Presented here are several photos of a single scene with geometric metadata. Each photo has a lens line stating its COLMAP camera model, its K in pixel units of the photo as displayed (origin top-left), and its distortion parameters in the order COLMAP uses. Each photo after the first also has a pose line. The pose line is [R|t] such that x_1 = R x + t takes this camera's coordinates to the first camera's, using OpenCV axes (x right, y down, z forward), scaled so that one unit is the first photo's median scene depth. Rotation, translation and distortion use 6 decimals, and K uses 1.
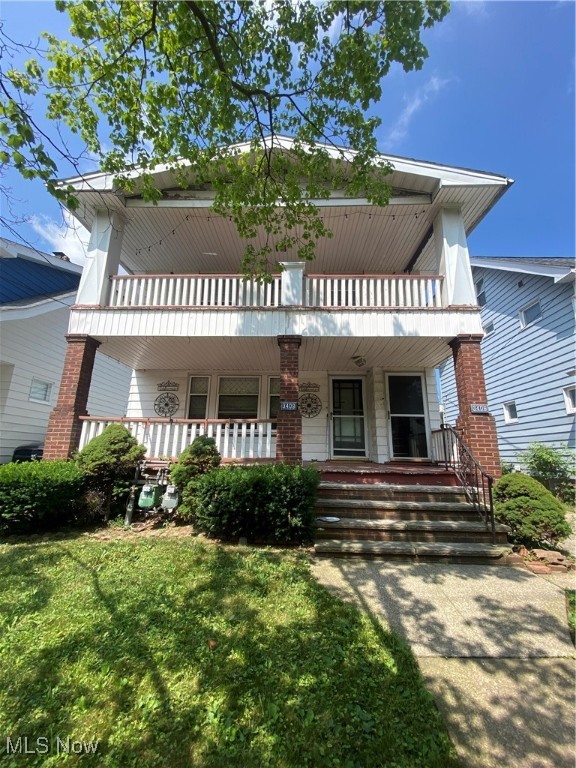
lens RADIAL K [[315.1, 0, 287.5], [0, 315.1, 380.3], [0, 0, 1]] dist [0.003667, -0.013950]
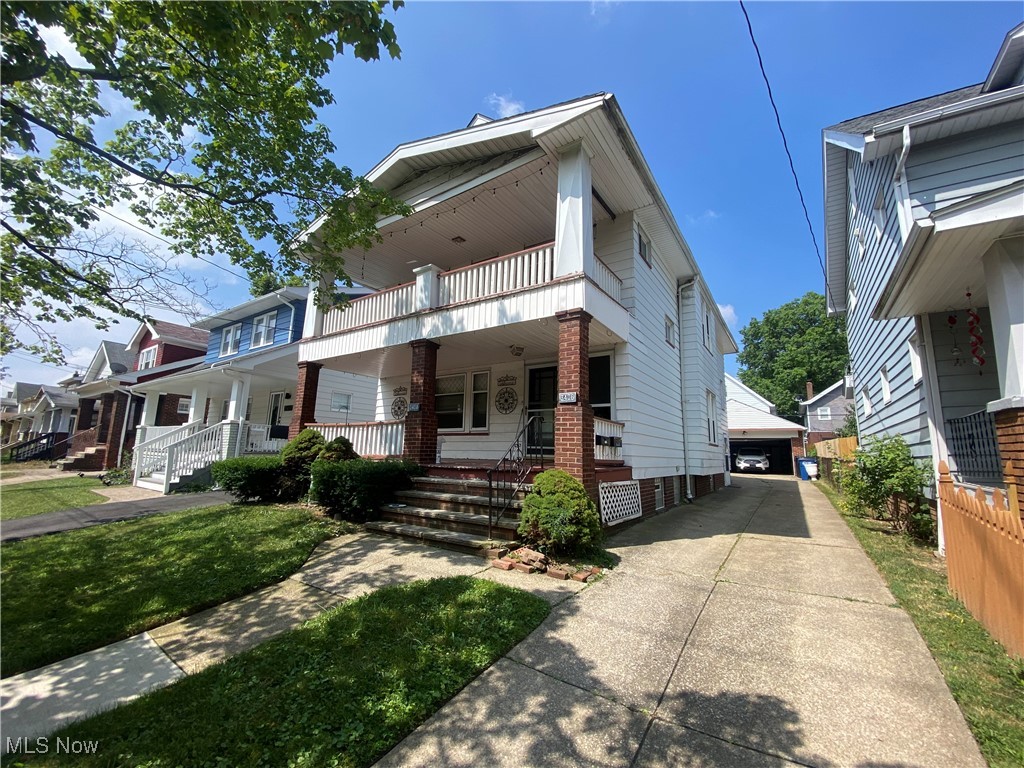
lens RADIAL K [[420.2, 0, 512.0], [0, 420.2, 384.0], [0, 0, 1]] dist [0.003667, -0.013950]
pose [[0.846808, -0.086473, -0.524823, 0.993771], [0.115311, 0.993076, 0.022430, 0.007984], [0.519249, -0.079512, 0.850916, -0.046129]]
